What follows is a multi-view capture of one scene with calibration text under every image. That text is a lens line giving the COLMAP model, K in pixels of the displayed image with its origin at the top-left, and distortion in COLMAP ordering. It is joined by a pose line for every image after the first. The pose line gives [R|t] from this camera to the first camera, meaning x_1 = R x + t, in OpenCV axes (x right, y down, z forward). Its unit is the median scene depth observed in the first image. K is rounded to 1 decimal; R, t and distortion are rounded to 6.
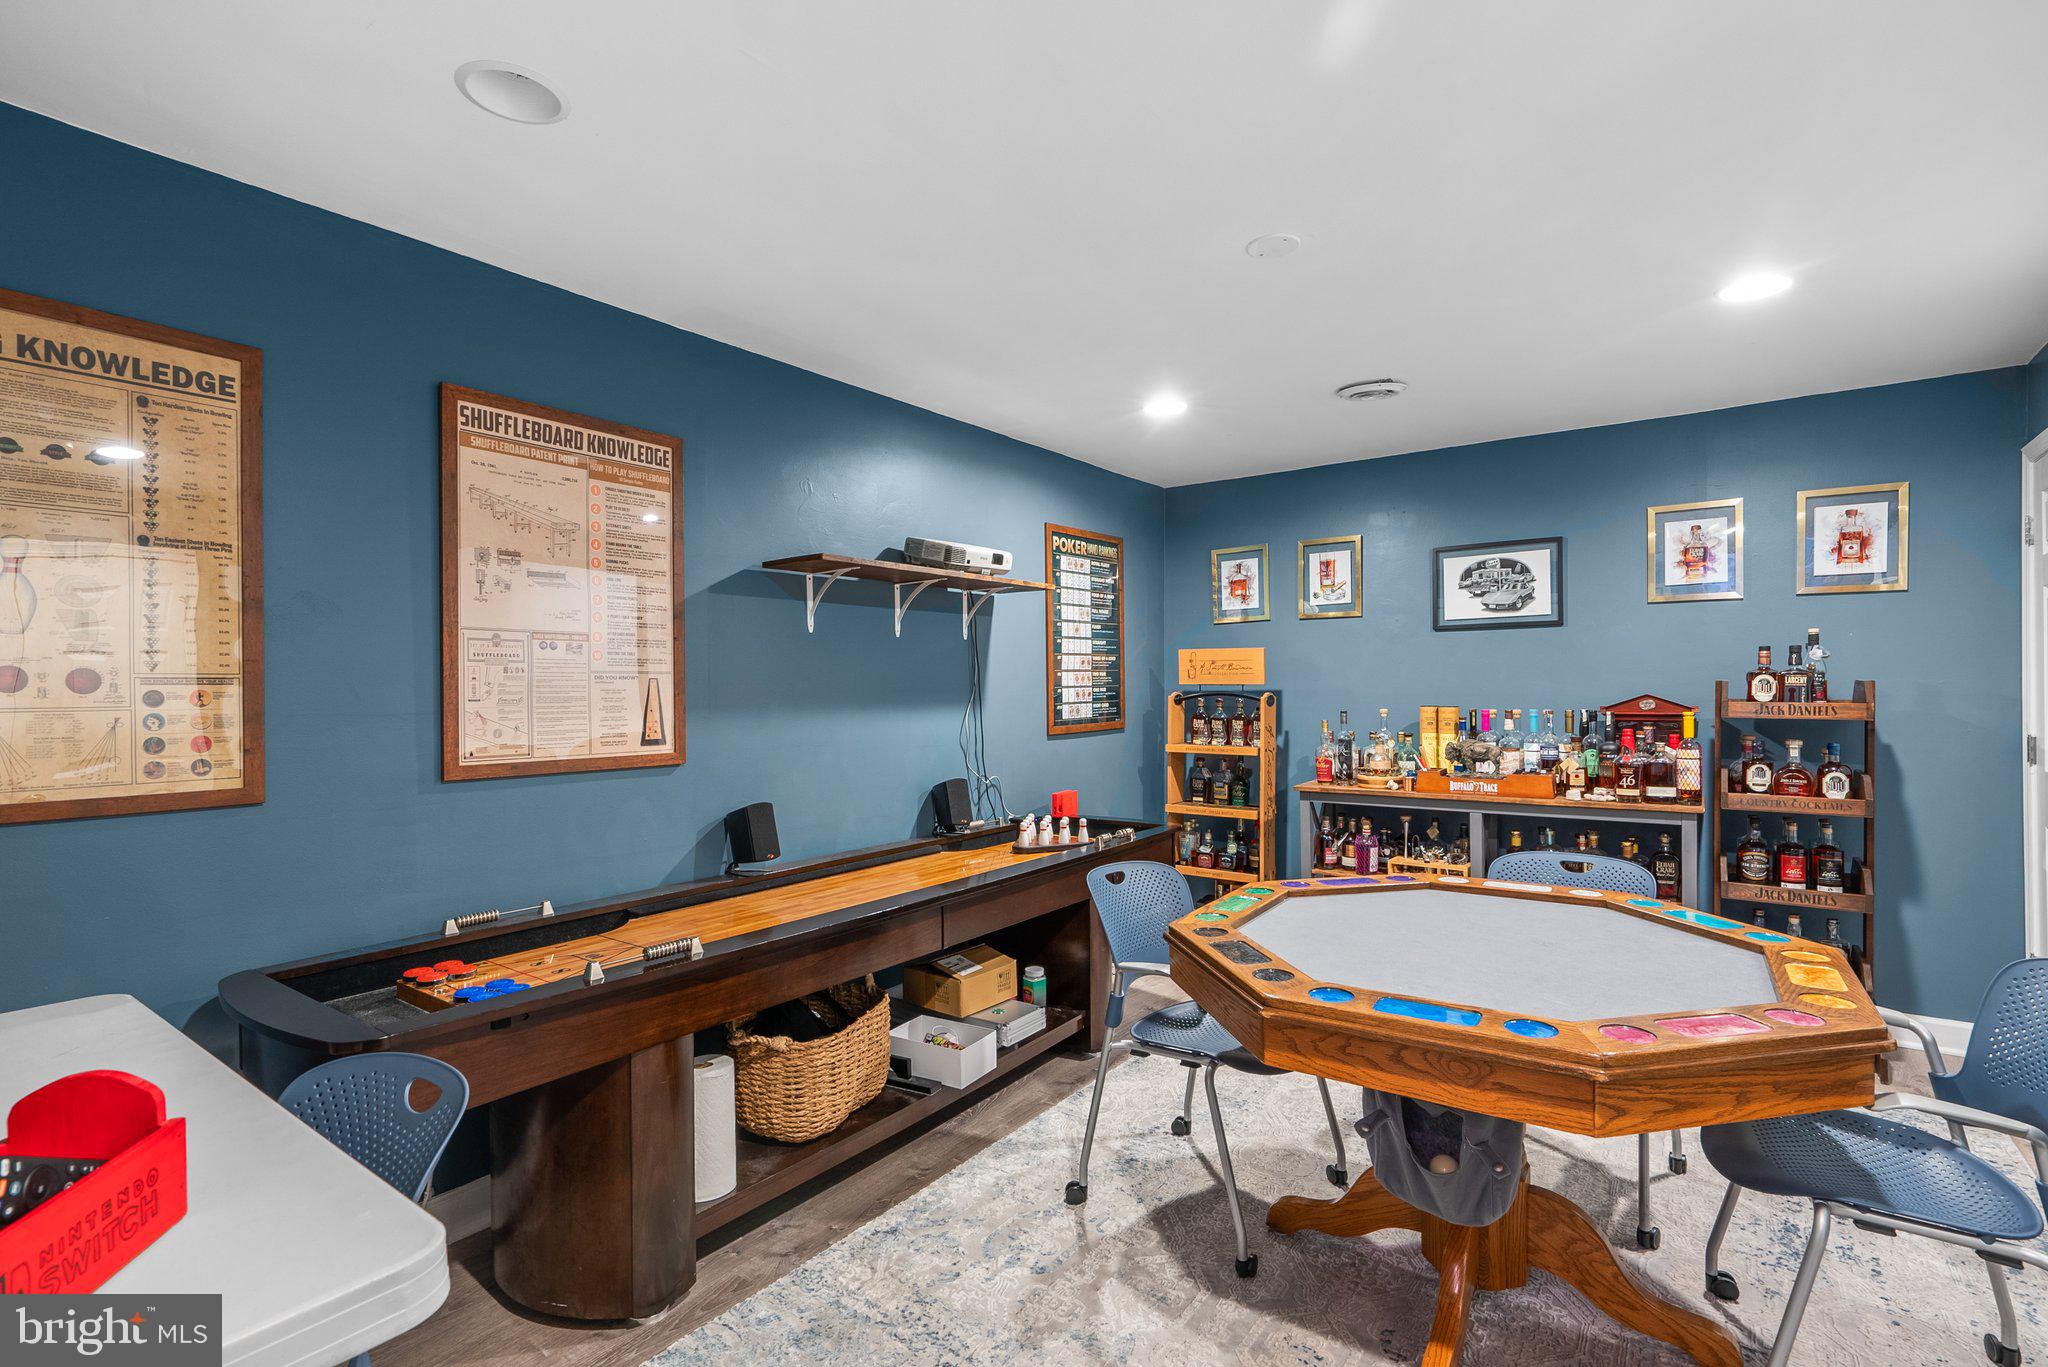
lens RADIAL K [[940.0, 0, 1028.1], [0, 940.0, 688.4], [0, 0, 1]] dist [-0.000924, 0.000805]
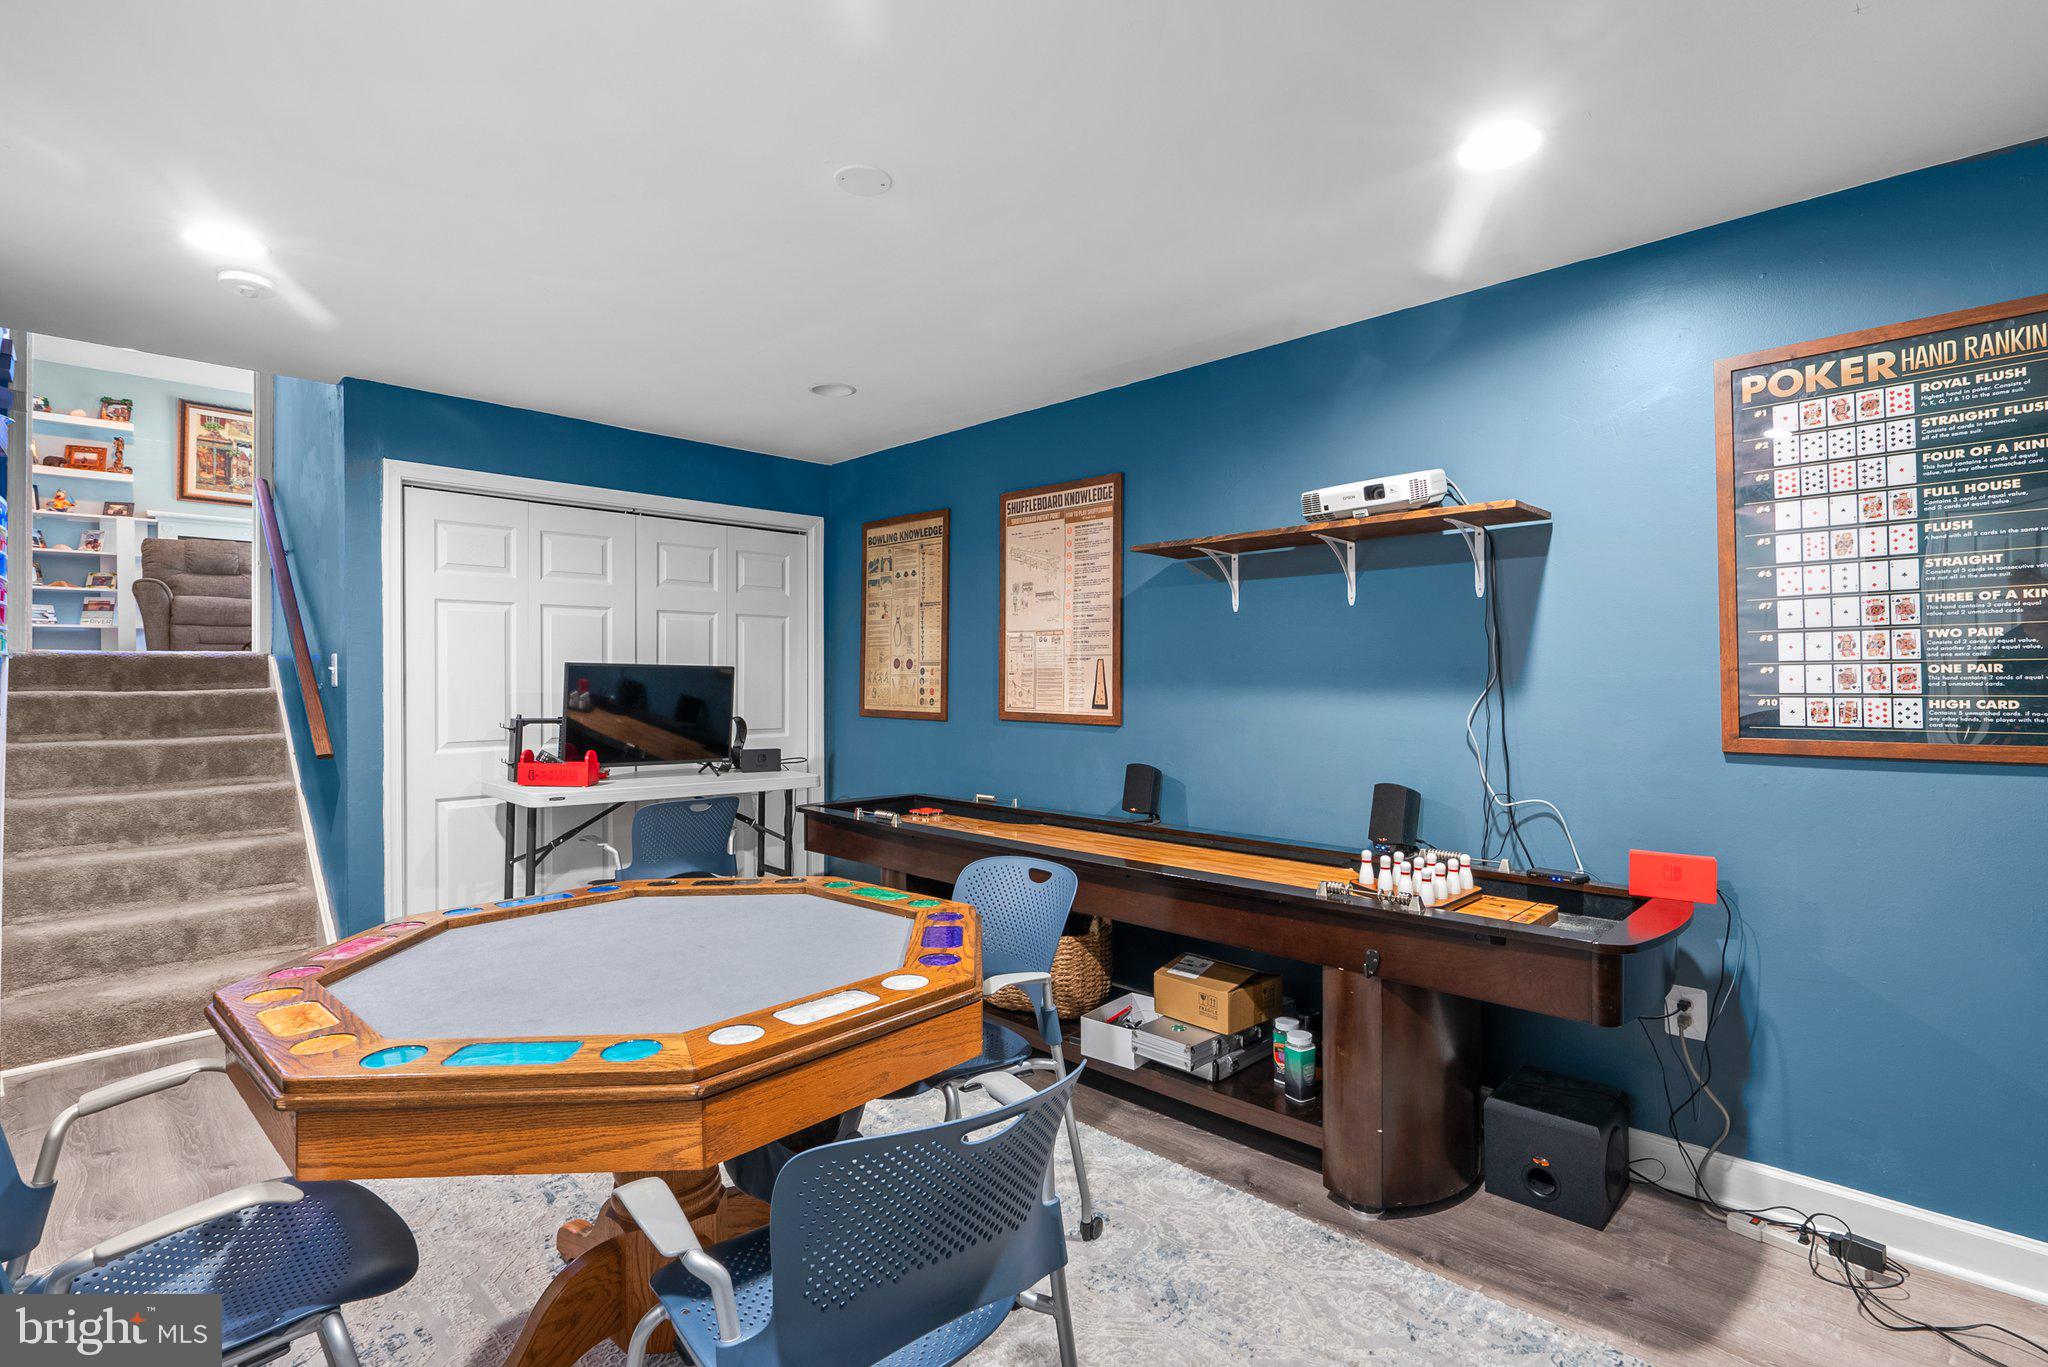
lens RADIAL K [[940.0, 0, 1021.6], [0, 940.0, 672.9], [0, 0, 1]] dist [-0.000924, 0.000805]
pose [[-0.114115, 0.006270, -0.993448, 0.598518], [0.001262, 0.999980, 0.006167, 0.000223], [0.993467, -0.000550, -0.114120, 0.655873]]
